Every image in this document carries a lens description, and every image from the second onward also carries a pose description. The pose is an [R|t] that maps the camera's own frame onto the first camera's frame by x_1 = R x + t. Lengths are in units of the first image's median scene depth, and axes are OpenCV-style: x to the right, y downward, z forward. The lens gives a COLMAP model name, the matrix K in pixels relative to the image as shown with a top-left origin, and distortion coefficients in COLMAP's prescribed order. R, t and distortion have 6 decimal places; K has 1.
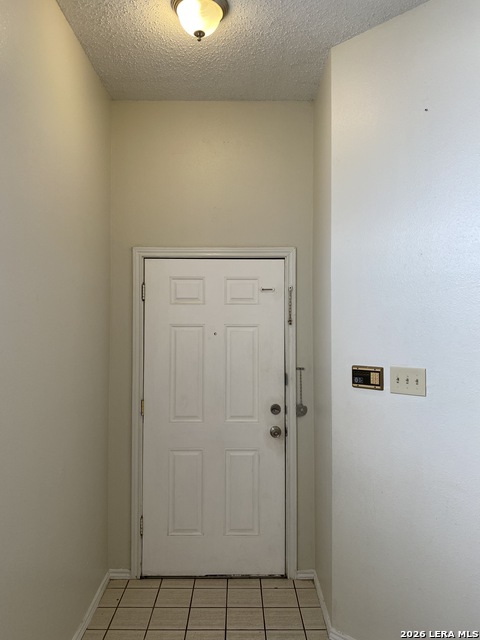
lens RADIAL K [[486.0, 0, 240.0], [0, 486.0, 320.0], [0, 0, 1]] dist [0.027635, -0.003429]
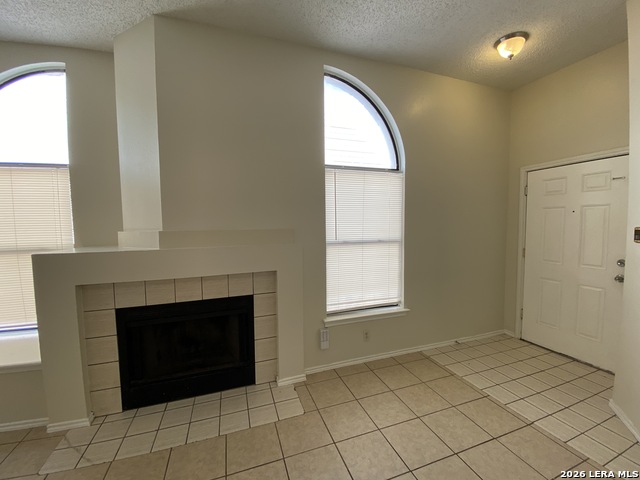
lens RADIAL K [[263.2, 0, 320.0], [0, 263.2, 240.0], [0, 0, 1]] dist [0.022764, -0.020636]
pose [[0.333820, 0.046838, -0.941472, 0.495831], [0.026918, 0.997884, 0.059189, 0.049045], [0.942252, -0.045101, 0.331853, -0.078612]]
